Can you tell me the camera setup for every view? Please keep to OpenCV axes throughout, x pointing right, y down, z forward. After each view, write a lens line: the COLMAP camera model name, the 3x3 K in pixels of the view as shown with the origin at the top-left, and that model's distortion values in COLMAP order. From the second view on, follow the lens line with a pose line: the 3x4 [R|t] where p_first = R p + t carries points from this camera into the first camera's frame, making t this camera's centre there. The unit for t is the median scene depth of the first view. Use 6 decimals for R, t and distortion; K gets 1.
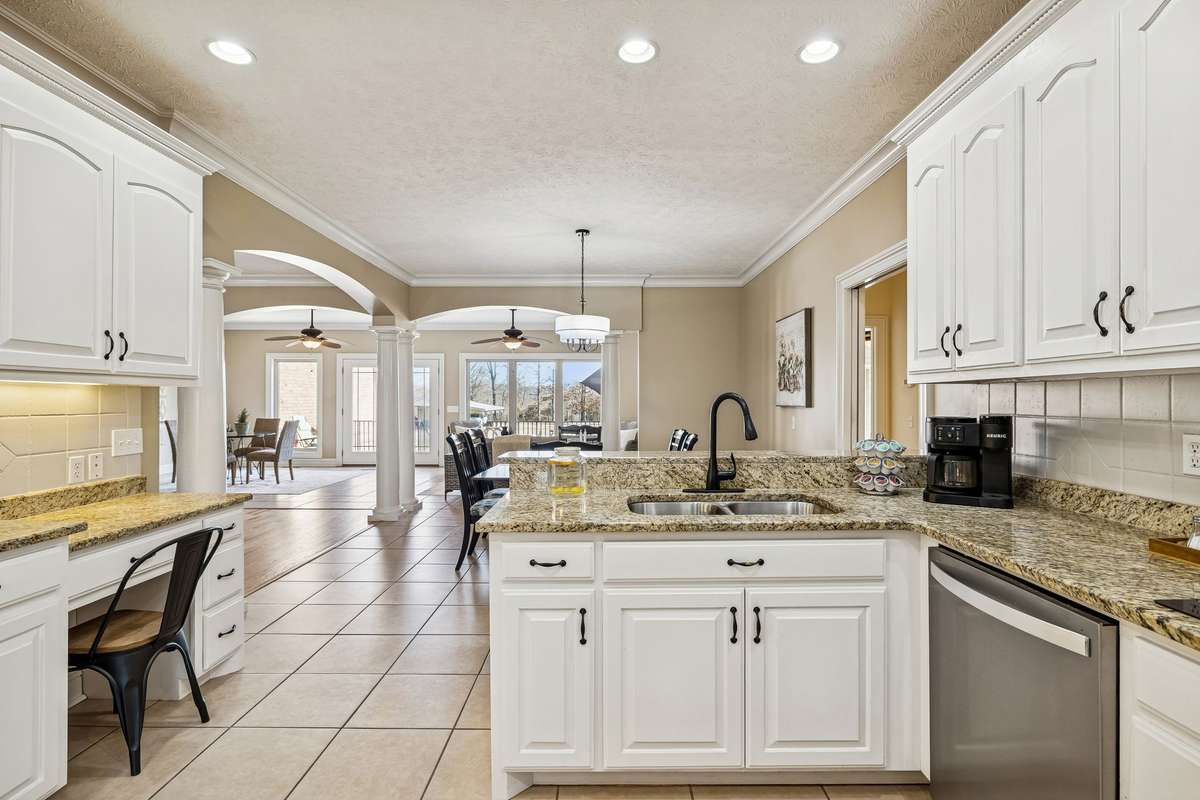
lens RADIAL K [[590.7, 0, 605.7], [0, 590.7, 401.1], [0, 0, 1]] dist [-0.011399, 0.003463]
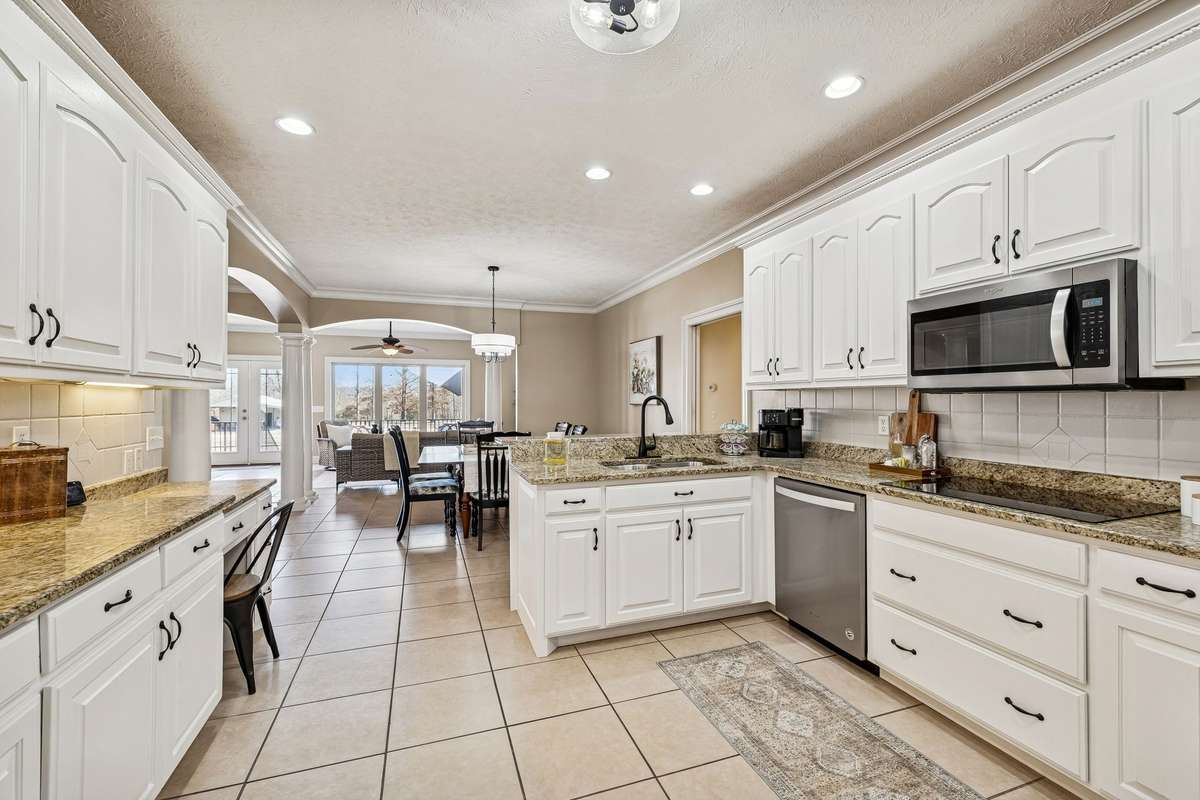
lens RADIAL K [[513.6, 0, 619.9], [0, 513.6, 399.3], [0, 0, 1]] dist [-0.007283, 0.000280]
pose [[0.935789, -0.001292, 0.352559, -0.388340], [0.002427, 0.999993, -0.002778, -0.000209], [-0.352553, 0.003455, 0.935785, -0.288916]]
